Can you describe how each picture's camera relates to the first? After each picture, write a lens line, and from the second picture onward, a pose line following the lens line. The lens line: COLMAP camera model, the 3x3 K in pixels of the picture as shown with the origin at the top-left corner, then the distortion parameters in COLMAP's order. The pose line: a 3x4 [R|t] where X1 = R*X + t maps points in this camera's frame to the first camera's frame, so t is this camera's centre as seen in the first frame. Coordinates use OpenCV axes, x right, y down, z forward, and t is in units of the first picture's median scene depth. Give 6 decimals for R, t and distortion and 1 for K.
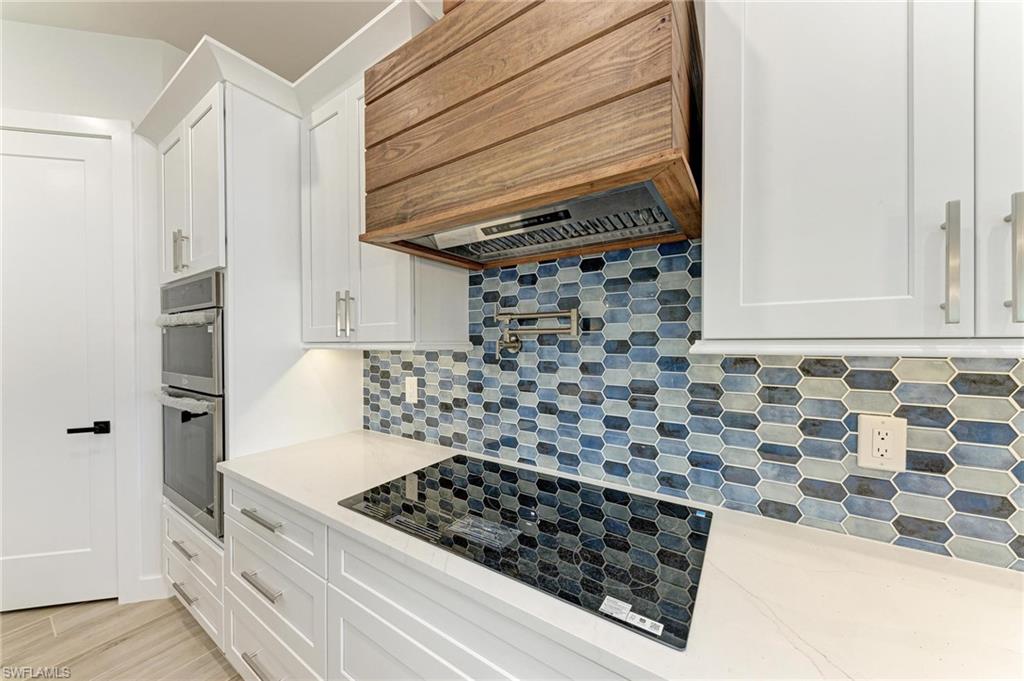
lens RADIAL K [[356.0, 0, 514.0], [0, 356.0, 345.1], [0, 0, 1]] dist [0.001058, -0.000776]
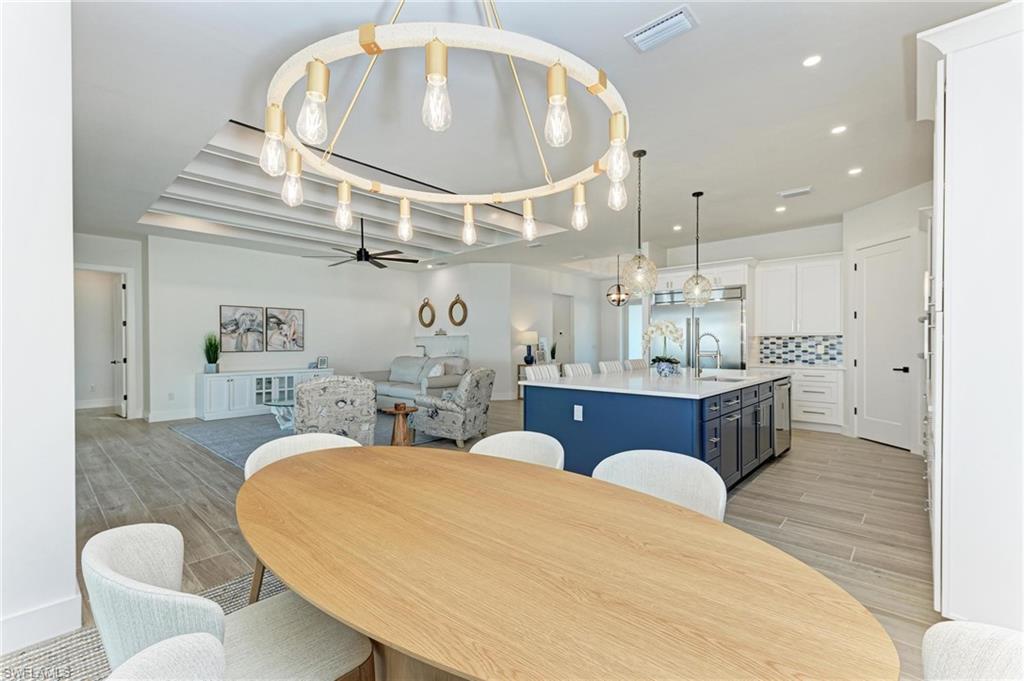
lens RADIAL K [[437.6, 0, 518.5], [0, 437.6, 343.5], [0, 0, 1]] dist [0.005117, 0.001113]
pose [[-0.156796, 0.003221, -0.987626, 2.763734], [-0.005193, 0.999978, 0.004085, 0.100816], [0.987617, 0.005769, -0.156776, -1.365278]]
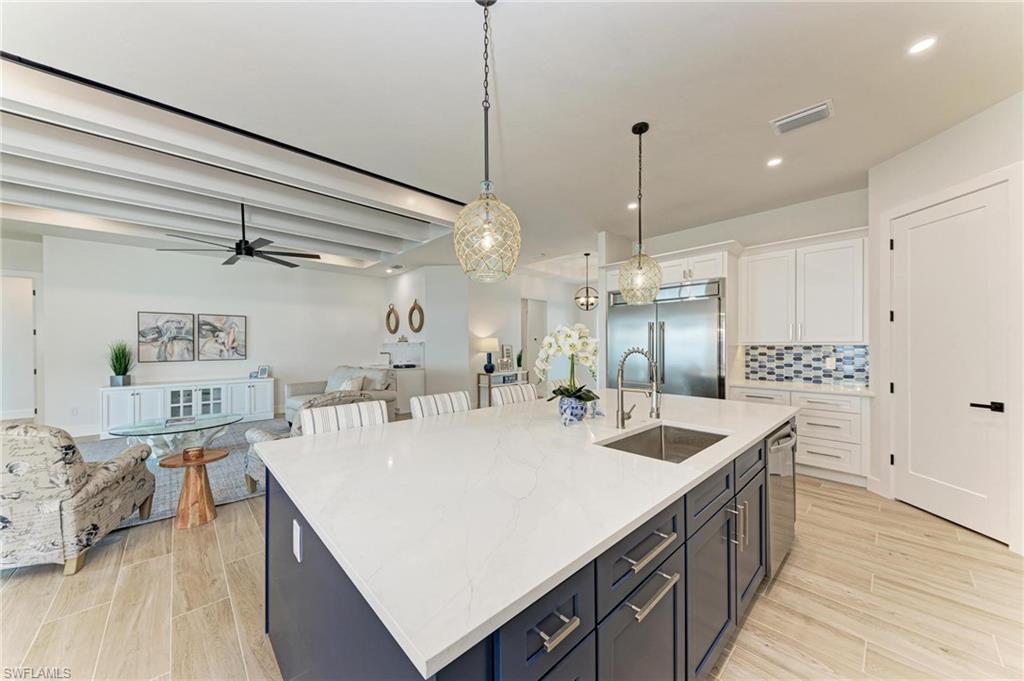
lens RADIAL K [[356.0, 0, 517.2], [0, 356.0, 345.0], [0, 0, 1]] dist [0.001058, -0.000776]
pose [[-0.230184, 0.003569, -0.973141, 0.754303], [-0.003653, 0.999983, 0.004532, 0.006895], [0.973140, 0.004598, -0.230167, -0.604531]]
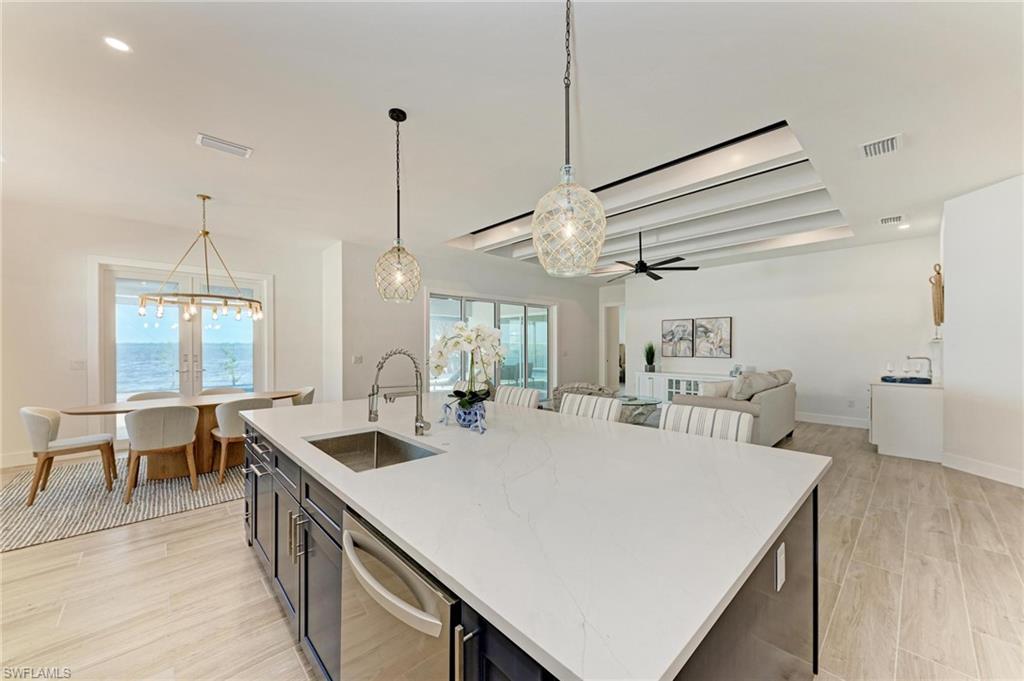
lens RADIAL K [[379.0, 0, 510.7], [0, 379.0, 345.9], [0, 0, 1]] dist [0.007399, 0.000010]
pose [[-0.970369, 0.003066, 0.241609, -1.565566], [0.005584, 0.999937, 0.009737, -0.004624], [-0.241564, 0.010797, -0.970325, 0.871662]]
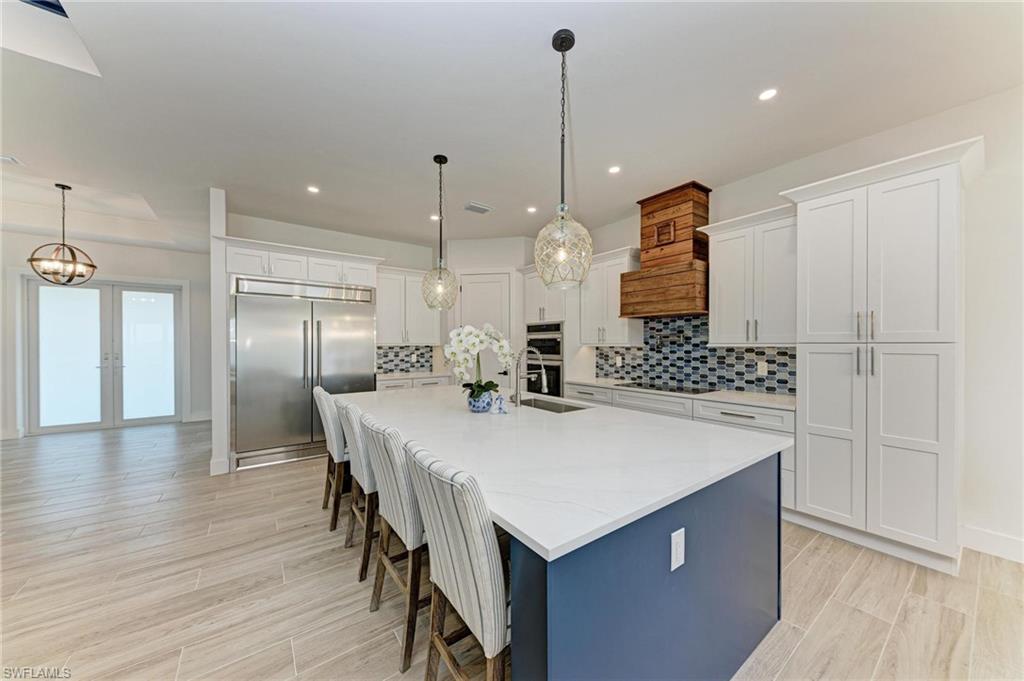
lens RADIAL K [[356.0, 0, 507.9], [0, 356.0, 345.4], [0, 0, 1]] dist [0.001058, -0.000776]
pose [[0.935116, 0.002369, -0.354334, -0.156707], [-0.003687, 0.999989, -0.003043, 0.020539], [0.354323, 0.004152, 0.935114, -2.487039]]
